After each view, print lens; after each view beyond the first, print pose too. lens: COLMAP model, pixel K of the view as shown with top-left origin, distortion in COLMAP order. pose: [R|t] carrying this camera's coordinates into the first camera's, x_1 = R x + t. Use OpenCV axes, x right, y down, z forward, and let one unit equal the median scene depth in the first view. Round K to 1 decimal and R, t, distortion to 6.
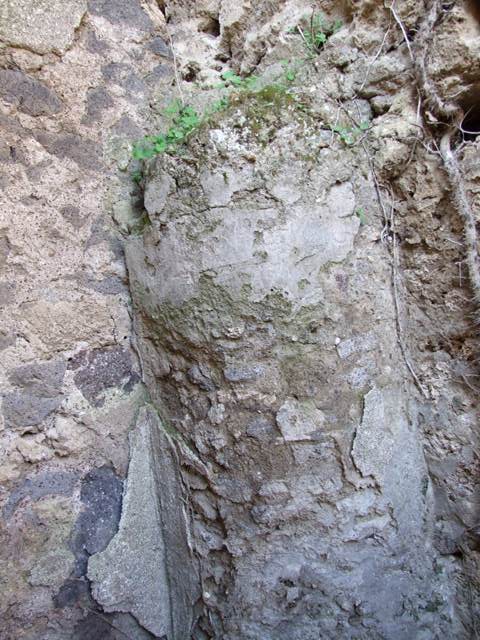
lens RADIAL K [[508.9, 0, 226.6], [0, 508.9, 310.7], [0, 0, 1]] dist [-0.076554, 0.064761]
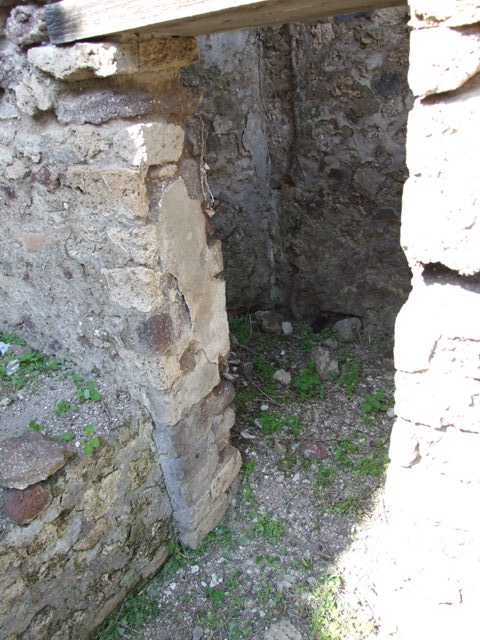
lens RADIAL K [[508.9, 0, 226.6], [0, 508.9, 310.7], [0, 0, 1]] dist [-0.076554, 0.064761]
pose [[0.927430, -0.104795, 0.359014, -0.743855], [-0.033217, 0.933066, 0.358168, 0.177623], [-0.372518, -0.344101, 0.861873, -1.278248]]
